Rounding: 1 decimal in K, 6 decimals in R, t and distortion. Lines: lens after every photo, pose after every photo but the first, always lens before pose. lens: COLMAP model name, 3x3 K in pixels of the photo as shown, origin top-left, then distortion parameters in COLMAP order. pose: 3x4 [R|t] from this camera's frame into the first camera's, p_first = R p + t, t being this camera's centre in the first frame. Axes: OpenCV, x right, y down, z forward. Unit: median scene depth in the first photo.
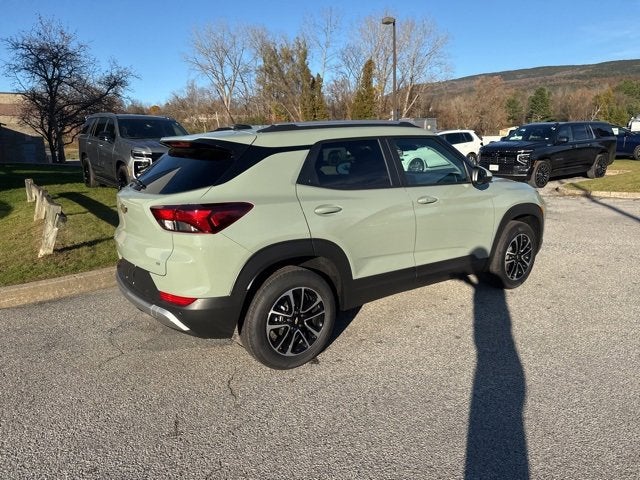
lens RADIAL K [[447.7, 0, 325.5], [0, 447.7, 239.6], [0, 0, 1]] dist [0.034394, -0.038355]
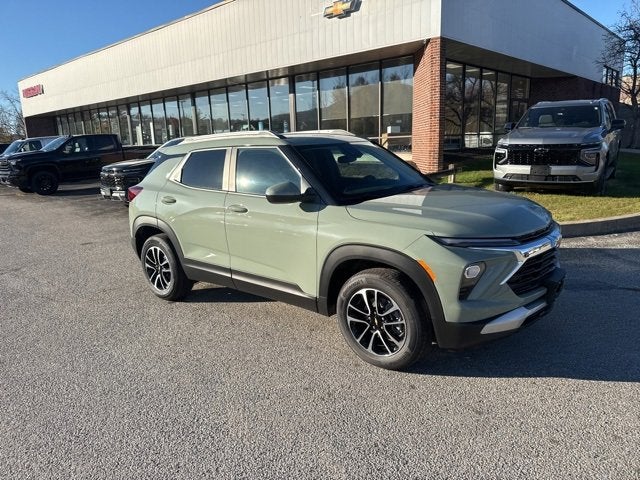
lens RADIAL K [[445.8, 0, 324.5], [0, 445.8, 241.2], [0, 0, 1]] dist [0.042647, -0.050174]
pose [[0.256757, 0.212072, -0.942921, 0.391121], [-0.165847, 0.970825, 0.173188, -0.070208], [0.952140, 0.111914, 0.284438, 0.281568]]
